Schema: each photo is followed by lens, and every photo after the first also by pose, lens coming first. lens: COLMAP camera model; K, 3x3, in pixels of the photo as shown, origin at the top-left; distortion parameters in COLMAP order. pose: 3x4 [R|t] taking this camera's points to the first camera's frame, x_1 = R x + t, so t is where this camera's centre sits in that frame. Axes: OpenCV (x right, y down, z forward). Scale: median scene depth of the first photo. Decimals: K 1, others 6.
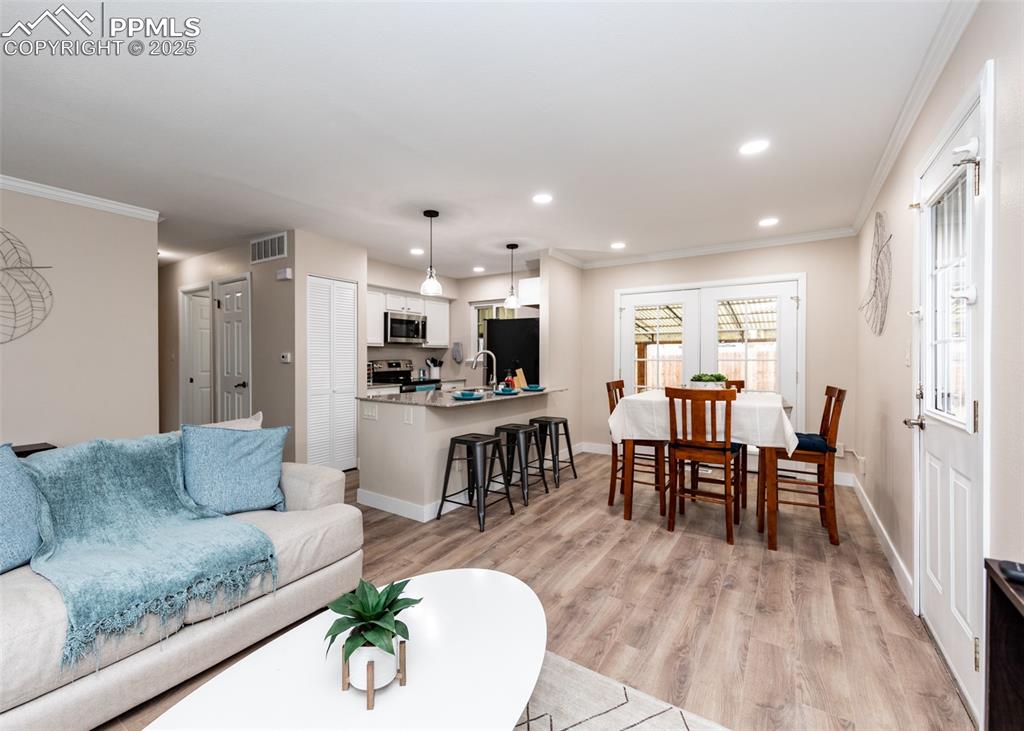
lens RADIAL K [[431.2, 0, 478.3], [0, 431.2, 362.1], [0, 0, 1]] dist [0.004411, -0.000076]
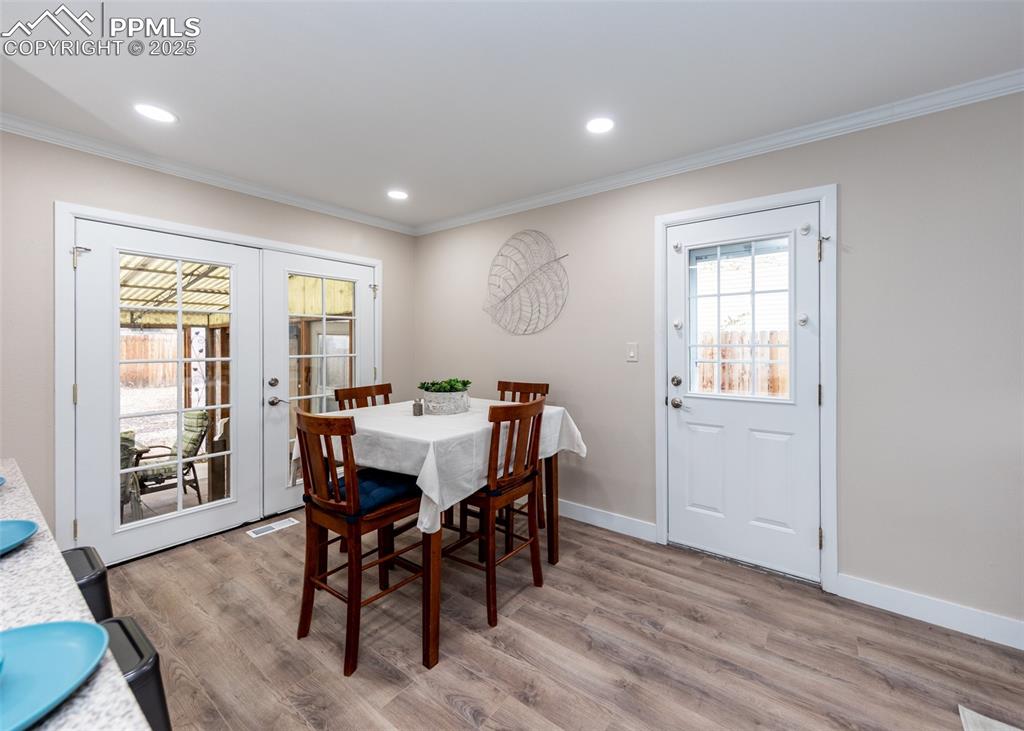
lens RADIAL K [[409.1, 0, 549.4], [0, 409.1, 345.8], [0, 0, 1]] dist [0.001272, -0.000988]
pose [[-0.023236, -0.006092, 0.999711, -0.122155], [0.013294, 0.999891, 0.006402, -0.025086], [-0.999642, 0.013439, -0.023153, 0.650506]]
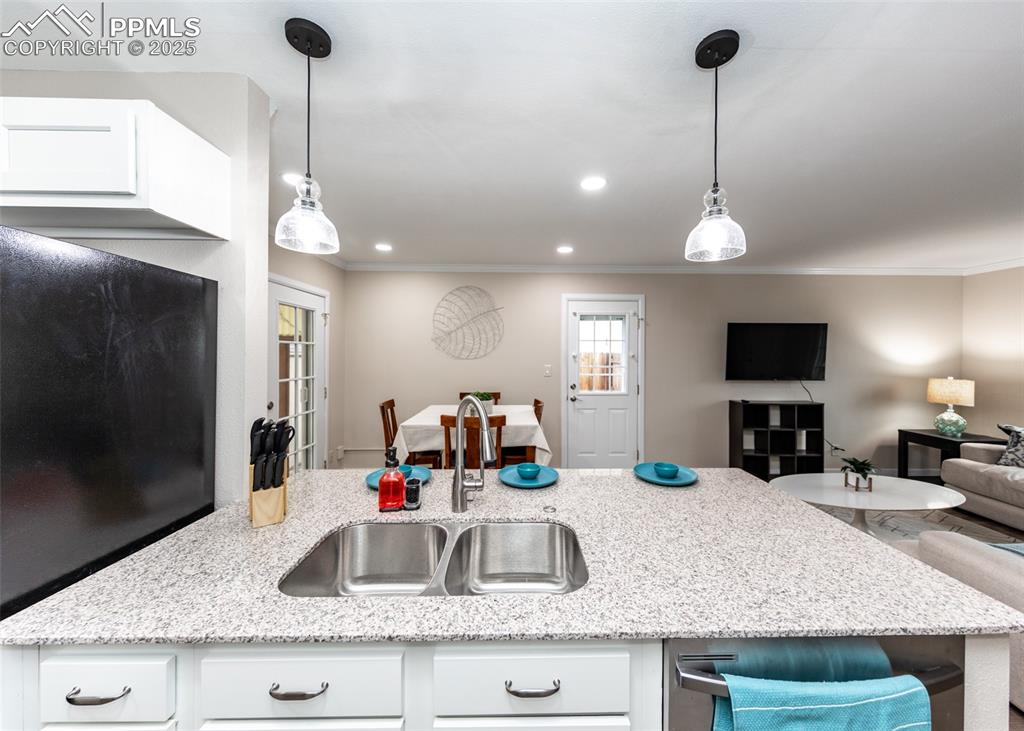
lens RADIAL K [[370.7, 0, 530.7], [0, 370.7, 358.8], [0, 0, 1]] dist [0.002922, 0.000257]
pose [[-0.617313, -0.011406, 0.786635, -0.230404], [0.004556, 0.999826, 0.018072, -0.059507], [-0.786704, 0.014740, -0.617154, 1.145824]]
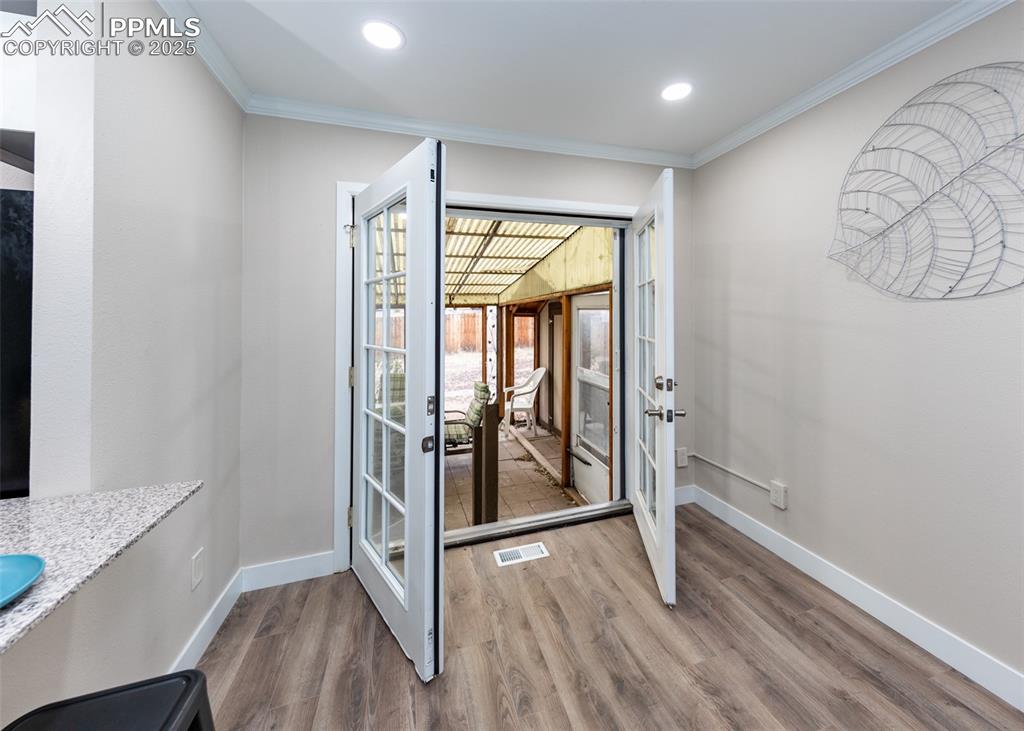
lens RADIAL K [[394.4, 0, 537.1], [0, 394.4, 315.4], [0, 0, 1]] dist [0.005256, -0.001705]
pose [[0.583571, 0.003929, 0.812053, 0.148911], [0.017103, 0.999707, -0.017128, -0.028260], [-0.811882, 0.023885, 0.583333, 0.767622]]
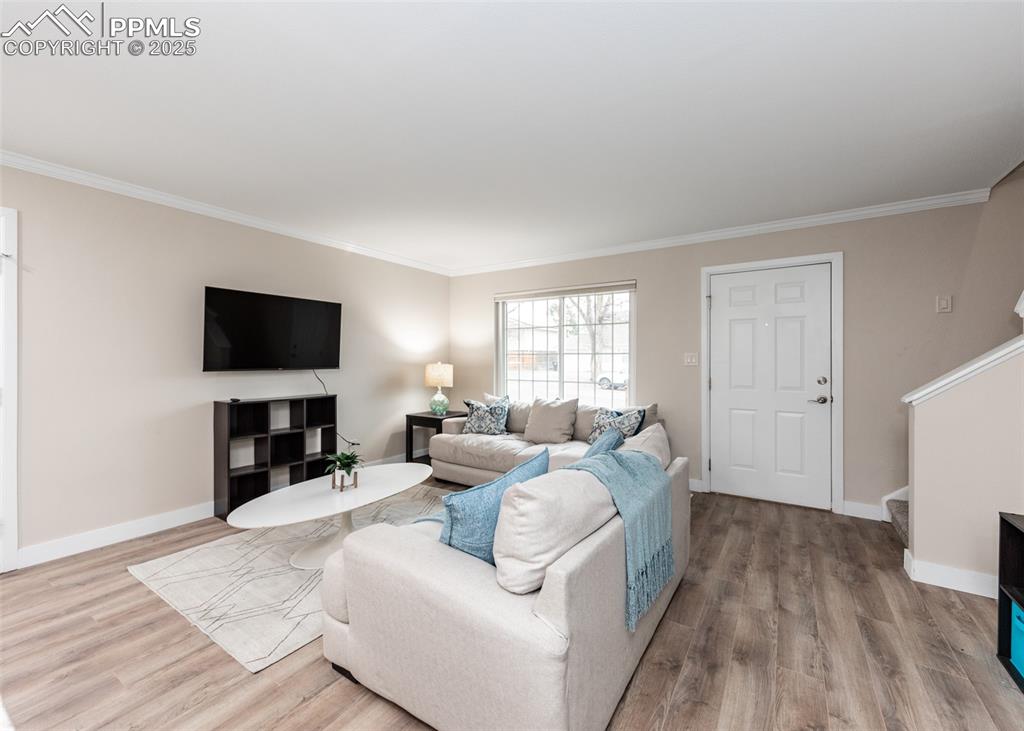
lens RADIAL K [[409.1, 0, 523.9], [0, 409.1, 345.1], [0, 0, 1]] dist [0.001272, -0.000988]
pose [[-0.997480, -0.002692, -0.070899, -0.303689], [-0.001216, 0.999782, -0.020842, -0.018133], [0.070939, -0.020703, -0.997266, 0.922749]]
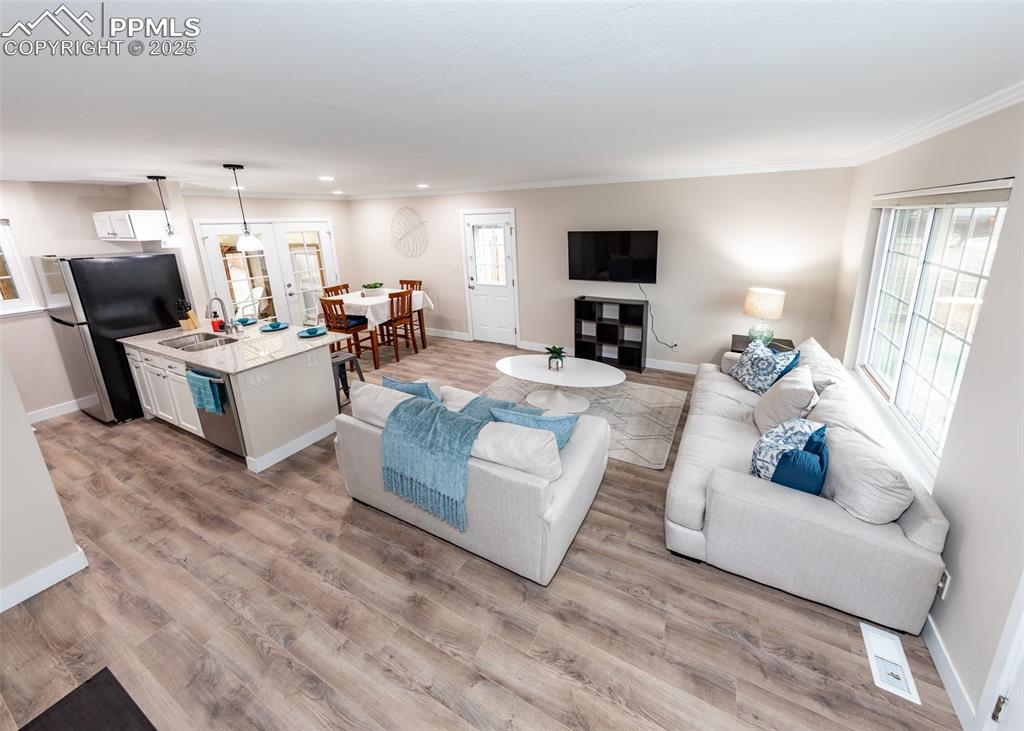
lens RADIAL K [[394.4, 0, 554.8], [0, 394.4, 310.5], [0, 0, 1]] dist [0.005256, -0.001705]
pose [[-0.178962, -0.220661, 0.958792, -0.982840], [0.031939, 0.972708, 0.229825, -0.174319], [-0.983337, 0.071753, -0.167030, 0.401829]]
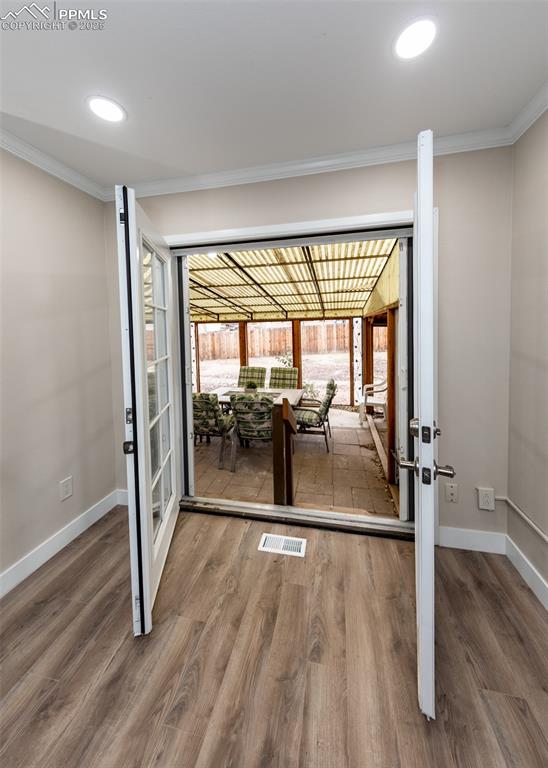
lens RADIAL K [[280.1, 0, 274.9], [0, 280.1, 337.2], [0, 0, 1]] dist [0.004517, -0.001032]
pose [[0.915997, -0.029727, 0.400082, 0.383217], [0.022173, 0.999478, 0.023497, -0.041039], [-0.400572, -0.012652, 0.916178, 0.723425]]
